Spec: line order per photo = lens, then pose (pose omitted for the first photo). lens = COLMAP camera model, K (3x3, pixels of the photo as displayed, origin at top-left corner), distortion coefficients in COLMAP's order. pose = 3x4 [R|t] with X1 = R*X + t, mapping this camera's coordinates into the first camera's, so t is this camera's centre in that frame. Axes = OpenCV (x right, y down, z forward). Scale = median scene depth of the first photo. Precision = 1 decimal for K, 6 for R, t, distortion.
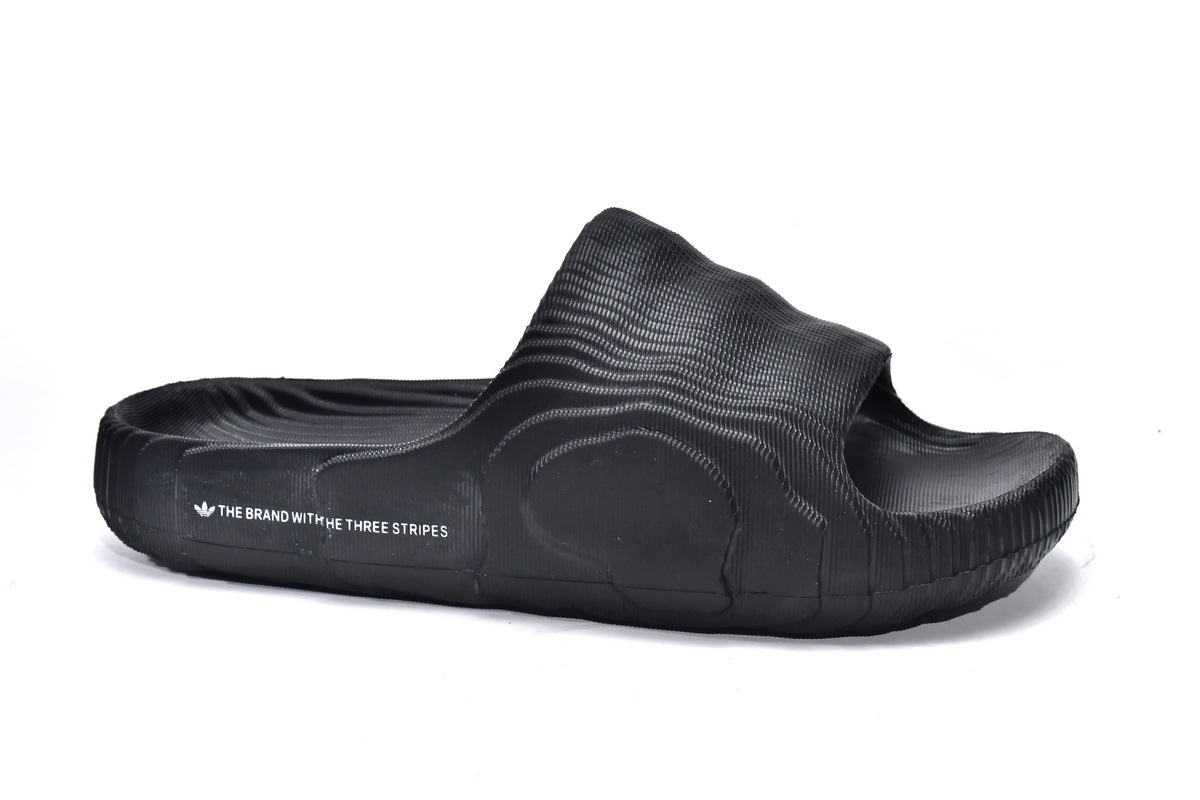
lens RADIAL K [[1719.1, 0, 611.6], [0, 1719.1, 399.2], [0, 0, 1]] dist [-0.035954, 0.000000]
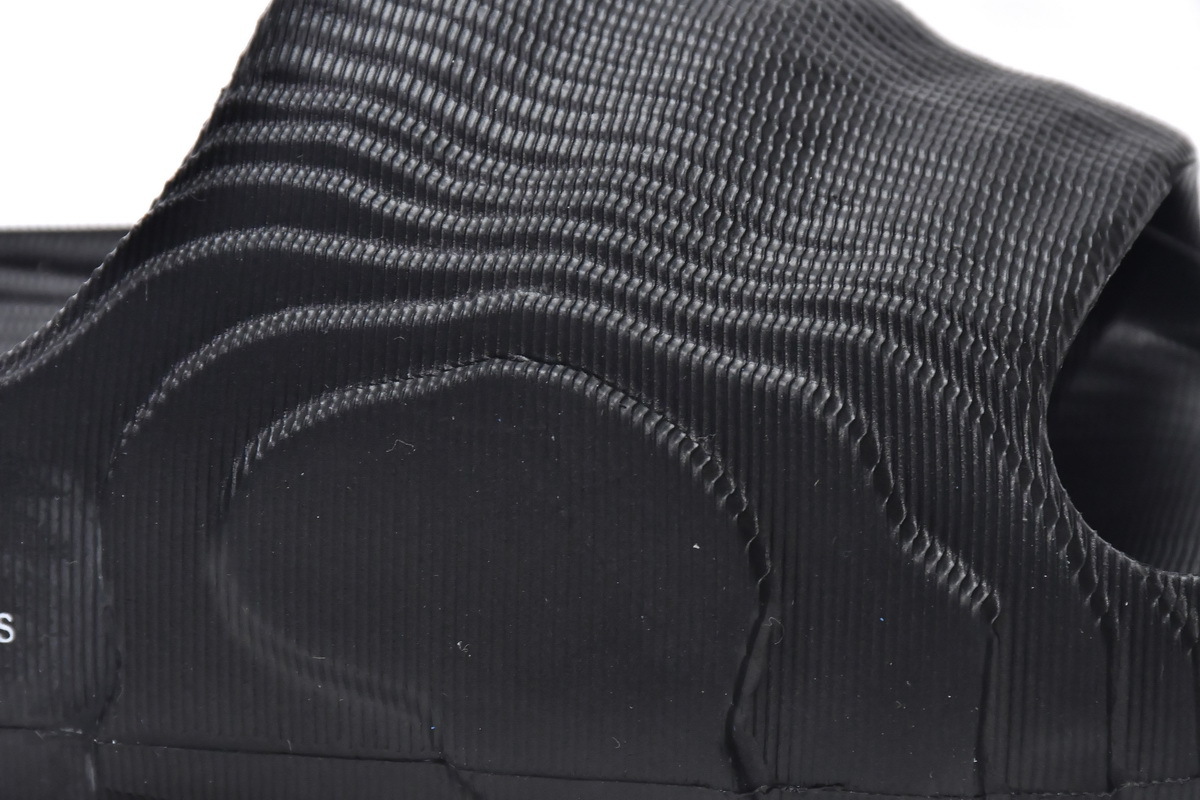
lens RADIAL K [[7482.2, 0, 600.1], [0, 7482.2, 398.2], [0, 0, 1]] dist [-0.408516, 0.000000]
pose [[0.999983, 0.000096, -0.005834, 0.045013], [-0.000017, 0.999908, 0.013544, 0.003481], [0.005835, -0.013544, 0.999891, -0.666006]]
